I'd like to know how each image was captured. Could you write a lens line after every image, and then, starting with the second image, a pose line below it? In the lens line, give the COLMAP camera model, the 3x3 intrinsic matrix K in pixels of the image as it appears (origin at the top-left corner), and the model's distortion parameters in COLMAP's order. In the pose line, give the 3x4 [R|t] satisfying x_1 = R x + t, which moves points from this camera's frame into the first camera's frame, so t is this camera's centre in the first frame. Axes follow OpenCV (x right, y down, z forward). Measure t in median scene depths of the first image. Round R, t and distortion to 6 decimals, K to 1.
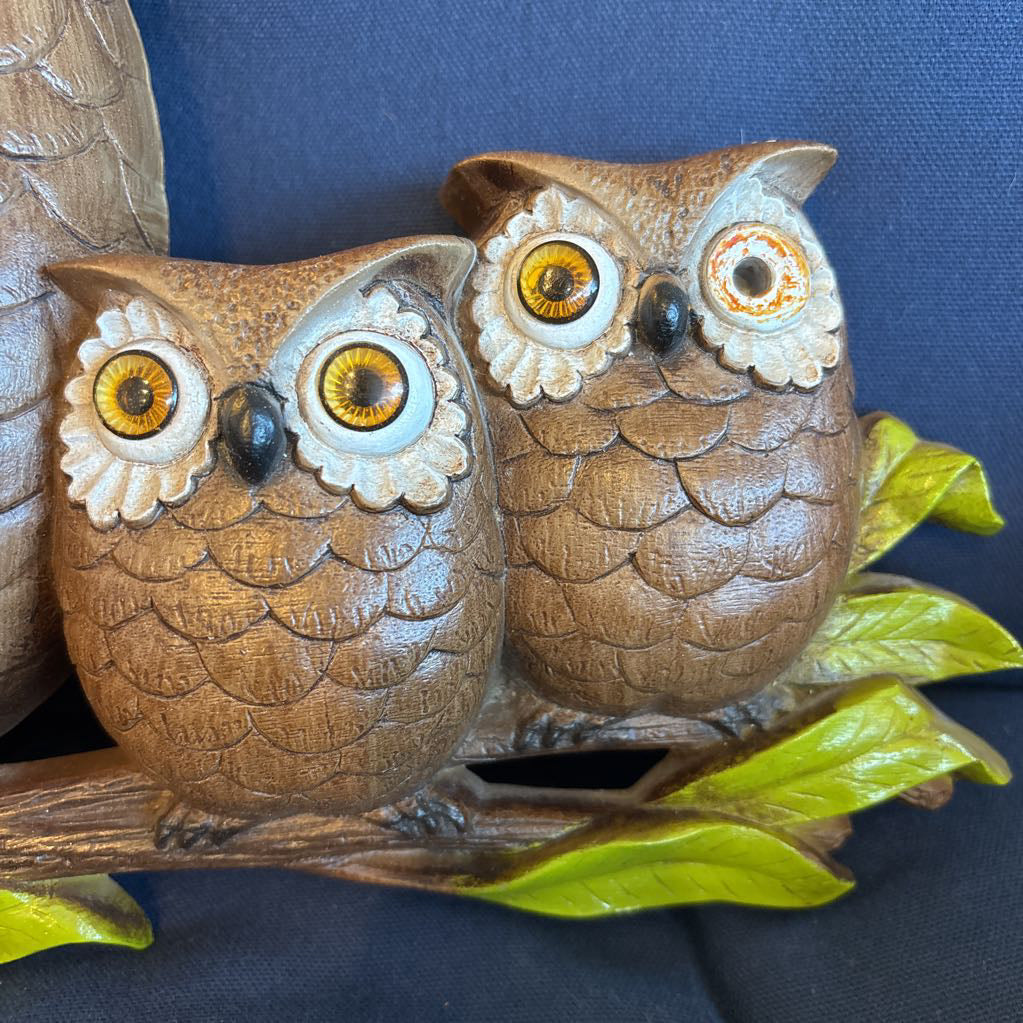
lens RADIAL K [[1108.9, 0, 511.5], [0, 1108.9, 511.5], [0, 0, 1]] dist [0.179699, -0.816823]
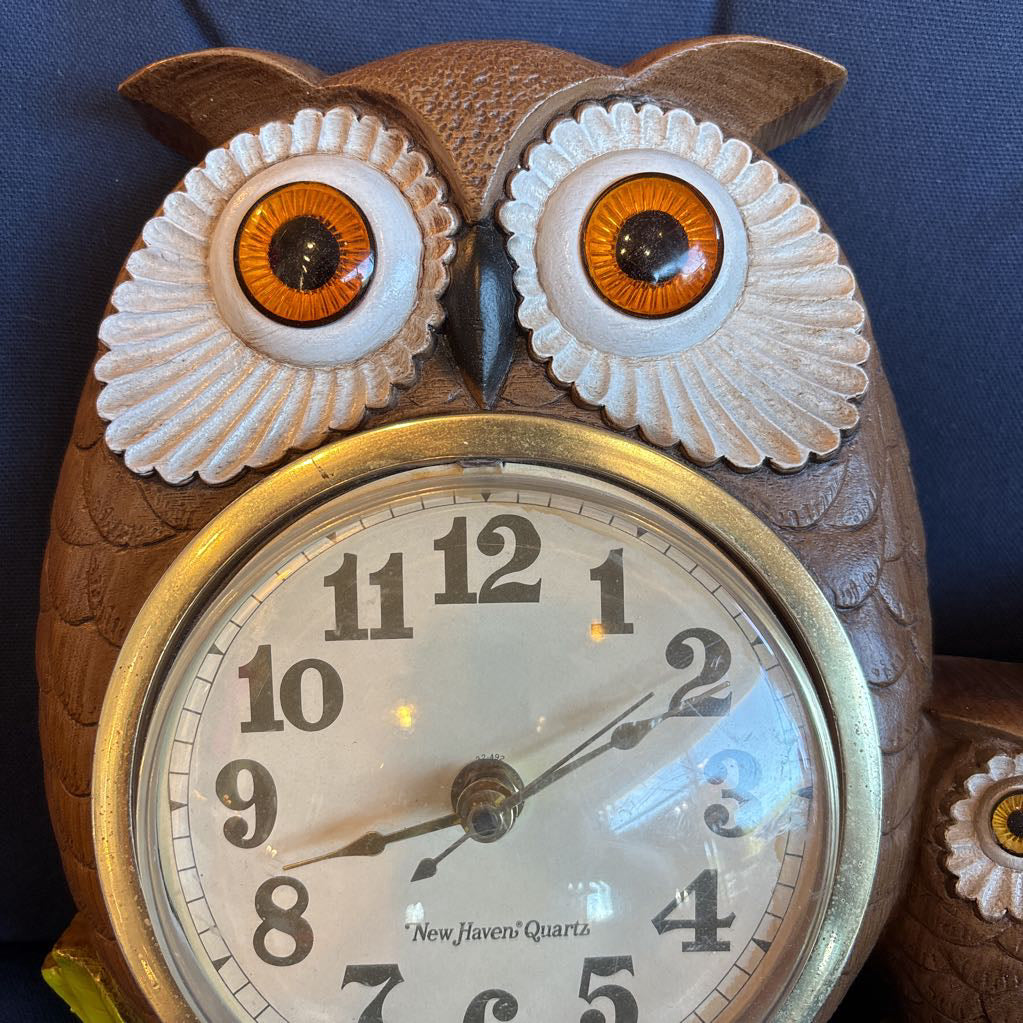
lens RADIAL K [[1126.9, 0, 511.5], [0, 1126.9, 511.5], [0, 0, 1]] dist [0.010639, -0.064512]
pose [[0.999737, 0.008565, -0.021273, -0.838092], [-0.008179, 0.999802, 0.018153, -0.448676], [0.021425, -0.017975, 0.999609, -0.295986]]
